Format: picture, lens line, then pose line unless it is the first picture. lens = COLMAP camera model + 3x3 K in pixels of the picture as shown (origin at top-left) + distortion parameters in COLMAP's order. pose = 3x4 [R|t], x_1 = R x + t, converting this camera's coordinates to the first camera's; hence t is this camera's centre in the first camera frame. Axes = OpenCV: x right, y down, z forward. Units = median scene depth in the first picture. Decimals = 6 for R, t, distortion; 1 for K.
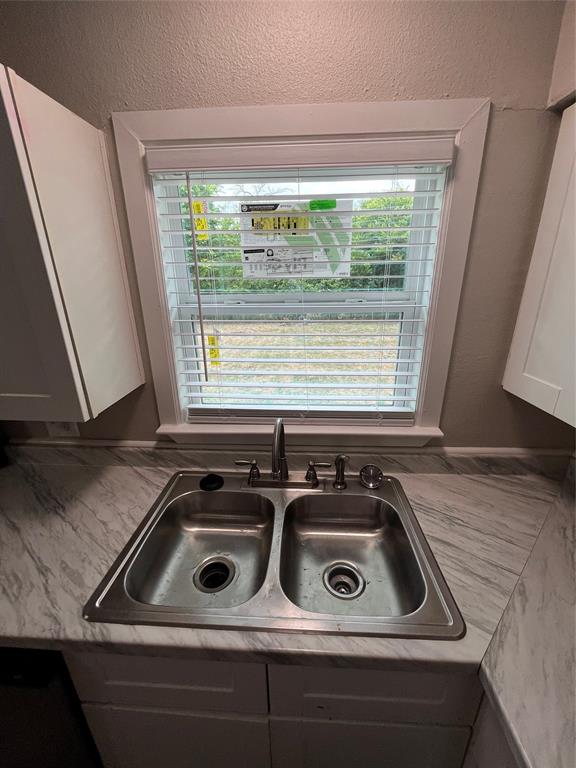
lens RADIAL K [[312.9, 0, 288.6], [0, 312.9, 388.0], [0, 0, 1]] dist [-0.000767, 0.000155]
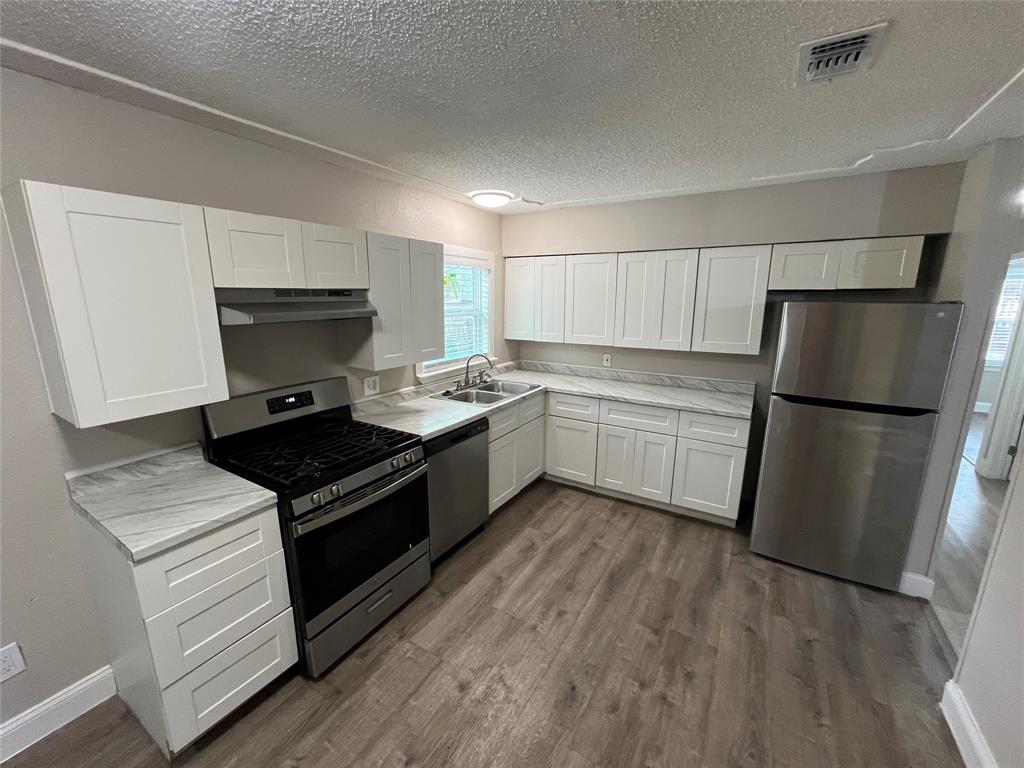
lens RADIAL K [[417.2, 0, 512.3], [0, 417.2, 382.7], [0, 0, 1]] dist [-0.000767, 0.000155]
pose [[0.485589, -0.174901, 0.856512, -2.395724], [0.270481, 0.961762, 0.043048, 0.211963], [-0.831290, 0.210767, 0.514328, -0.854953]]
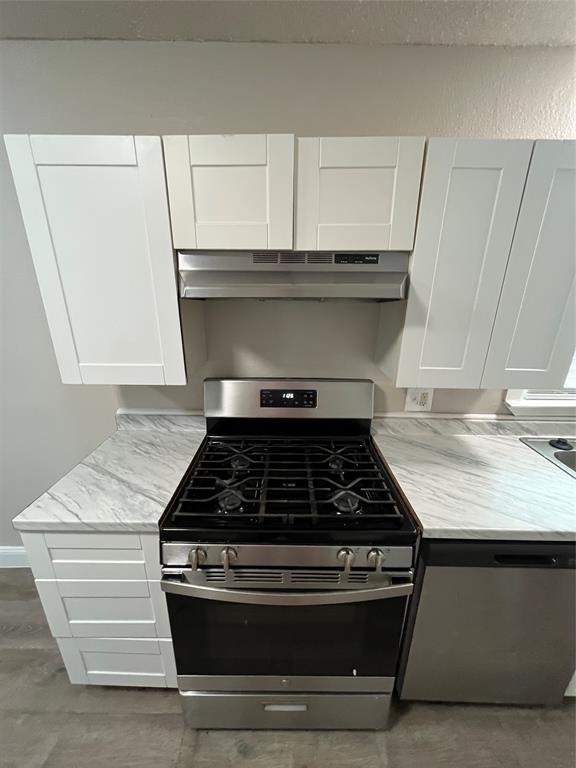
lens RADIAL K [[312.9, 0, 289.3], [0, 312.9, 384.9], [0, 0, 1]] dist [-0.000767, 0.000155]
pose [[0.998843, 0.005371, 0.047783, -1.347657], [-0.005241, 0.999982, -0.002838, 0.061351], [-0.047797, 0.002585, 0.998854, -0.219012]]
